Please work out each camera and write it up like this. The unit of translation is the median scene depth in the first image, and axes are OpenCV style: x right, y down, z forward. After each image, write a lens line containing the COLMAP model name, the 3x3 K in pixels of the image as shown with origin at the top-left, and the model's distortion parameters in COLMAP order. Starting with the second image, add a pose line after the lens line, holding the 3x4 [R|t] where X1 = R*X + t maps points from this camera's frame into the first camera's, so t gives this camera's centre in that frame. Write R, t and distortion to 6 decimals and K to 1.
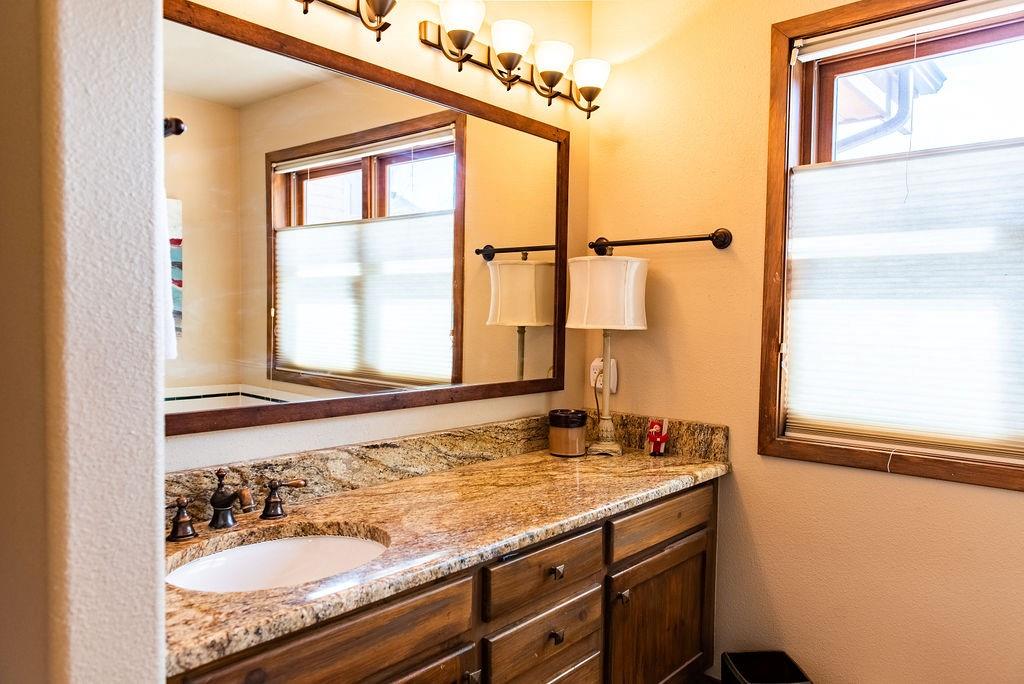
lens RADIAL K [[722.3, 0, 507.2], [0, 722.3, 344.9], [0, 0, 1]] dist [-0.000806, -0.019031]
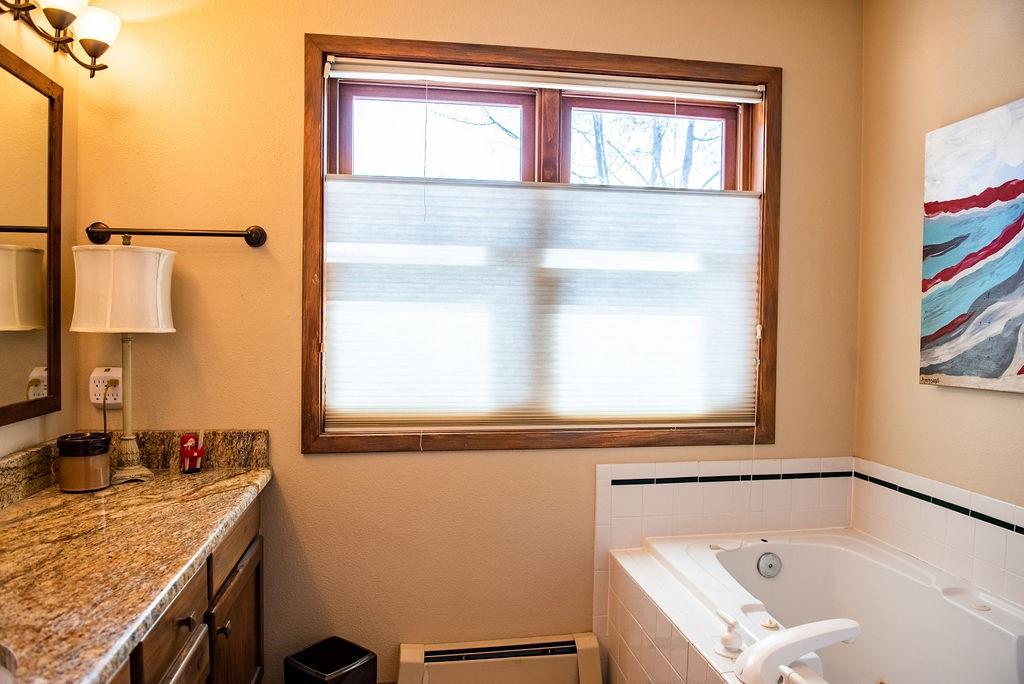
lens RADIAL K [[722.3, 0, 510.5], [0, 722.3, 335.4], [0, 0, 1]] dist [-0.000806, -0.019031]
pose [[0.637348, -0.020413, 0.770306, -0.242834], [0.032983, 0.999456, -0.000805, -0.003491], [-0.769870, 0.025920, 0.637674, 0.128192]]
